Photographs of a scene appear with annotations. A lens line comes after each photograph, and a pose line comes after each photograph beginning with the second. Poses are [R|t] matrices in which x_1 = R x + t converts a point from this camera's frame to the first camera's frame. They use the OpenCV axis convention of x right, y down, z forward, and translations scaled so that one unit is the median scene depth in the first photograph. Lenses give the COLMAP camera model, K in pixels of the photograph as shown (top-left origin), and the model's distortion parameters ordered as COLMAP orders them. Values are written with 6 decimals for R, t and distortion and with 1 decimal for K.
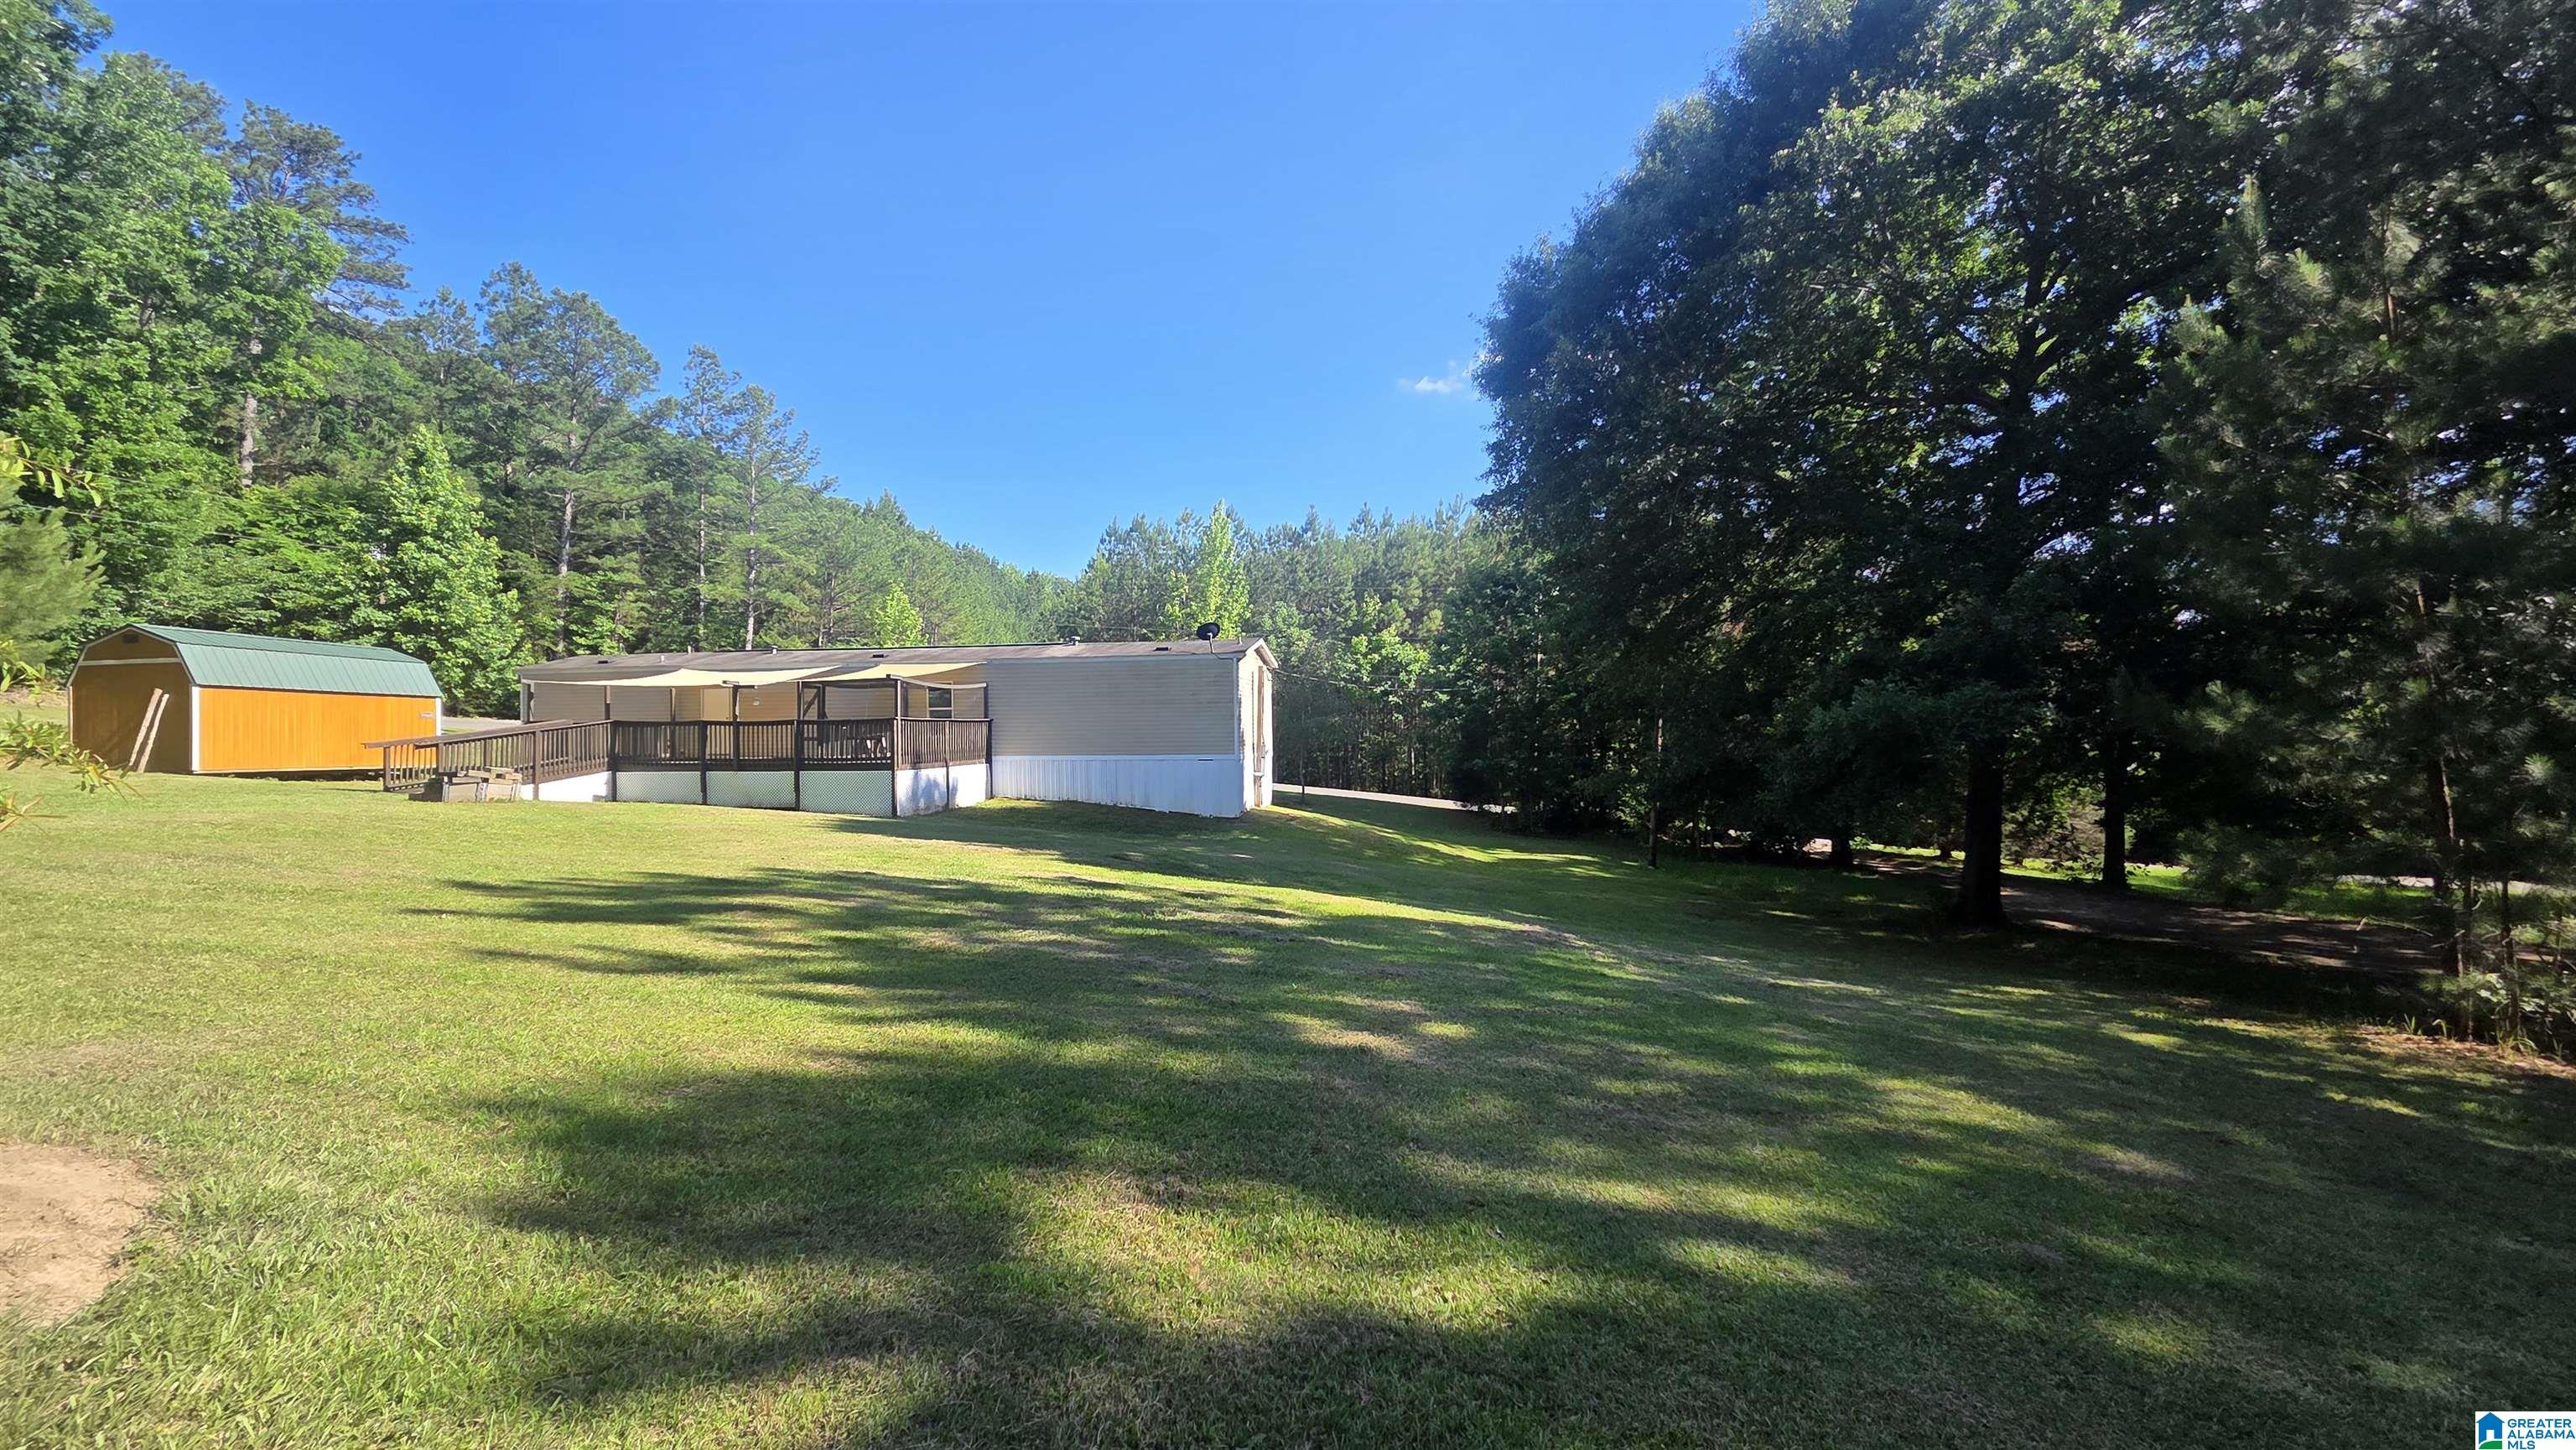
lens RADIAL K [[1060.0, 0, 1282.3], [0, 1060.0, 731.4], [0, 0, 1]] dist [0.005559, -0.002126]
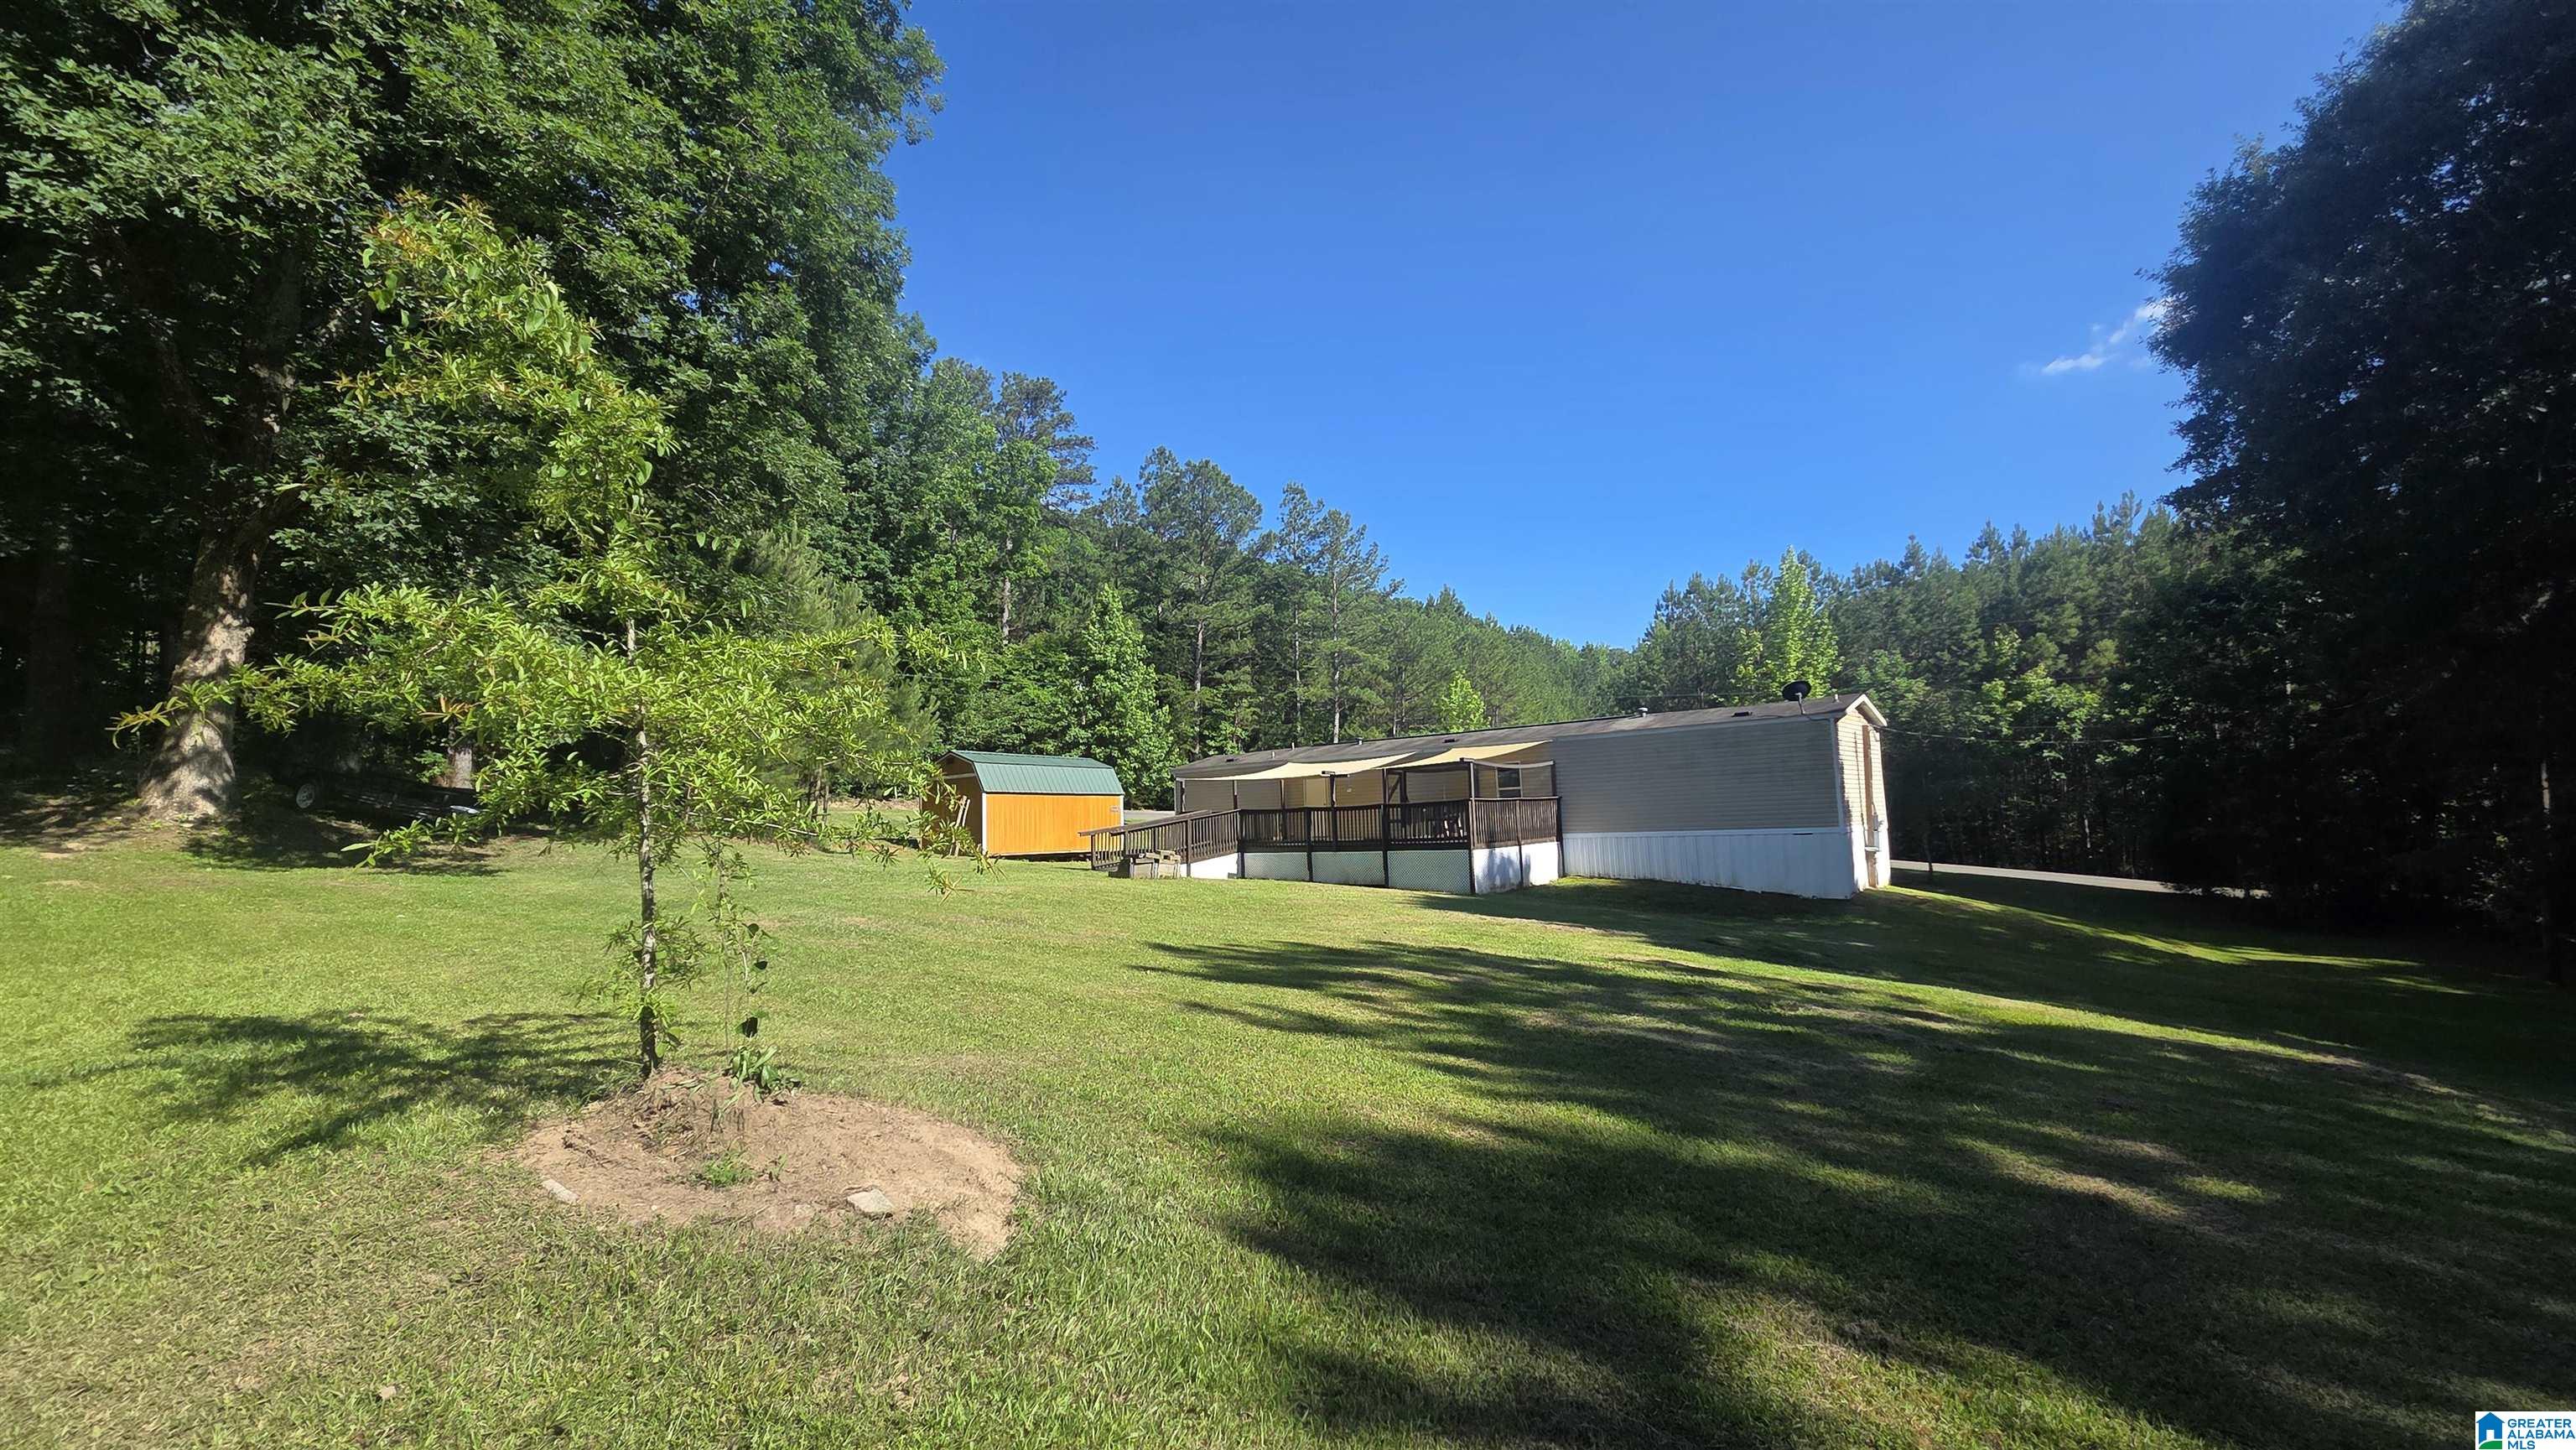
lens RADIAL K [[1060.0, 0, 1268.7], [0, 1060.0, 728.7], [0, 0, 1]] dist [0.005559, -0.002126]
pose [[0.863598, -0.066627, -0.499760, -0.010112], [0.028911, 0.996143, -0.082844, -0.000716], [0.503352, 0.057095, 0.862193, -0.004160]]
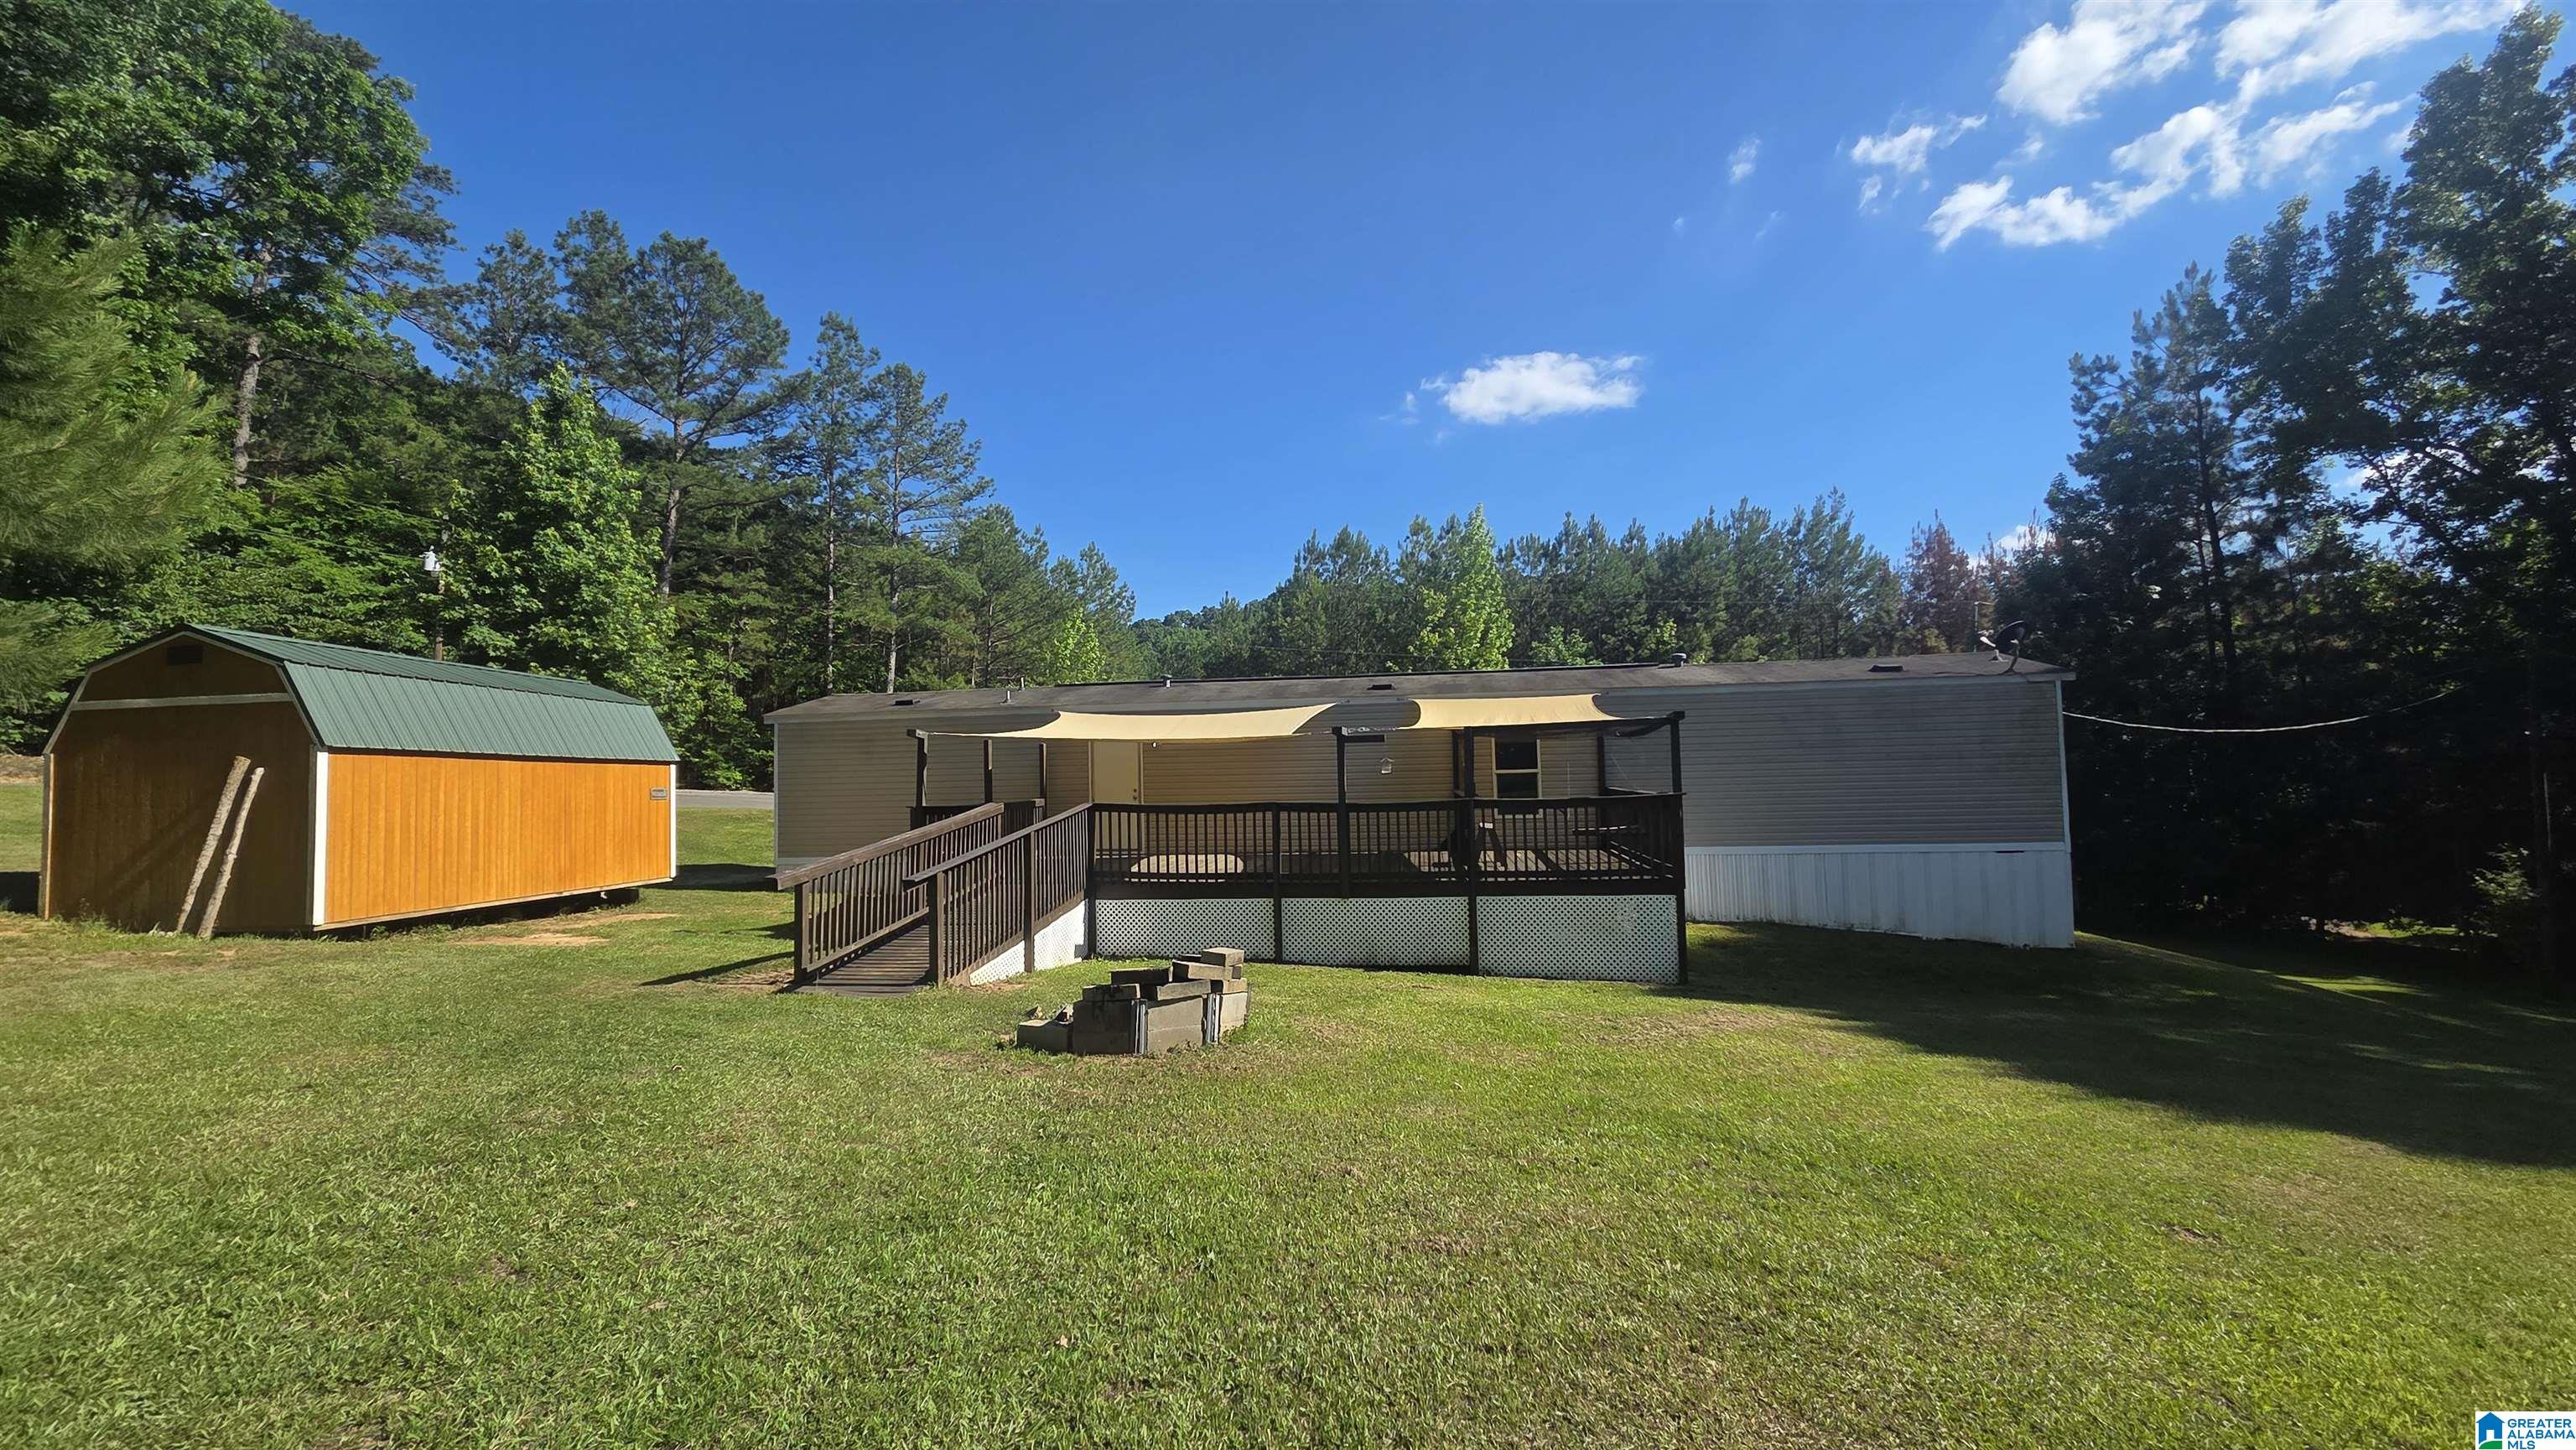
lens RADIAL K [[1060.0, 0, 1278.3], [0, 1060.0, 725.0], [0, 0, 1]] dist [0.005559, -0.002126]
pose [[0.999121, -0.011193, 0.040409, -0.633482], [0.013206, 0.998667, -0.049896, -0.025043], [-0.039796, 0.050385, 0.997937, 0.521072]]
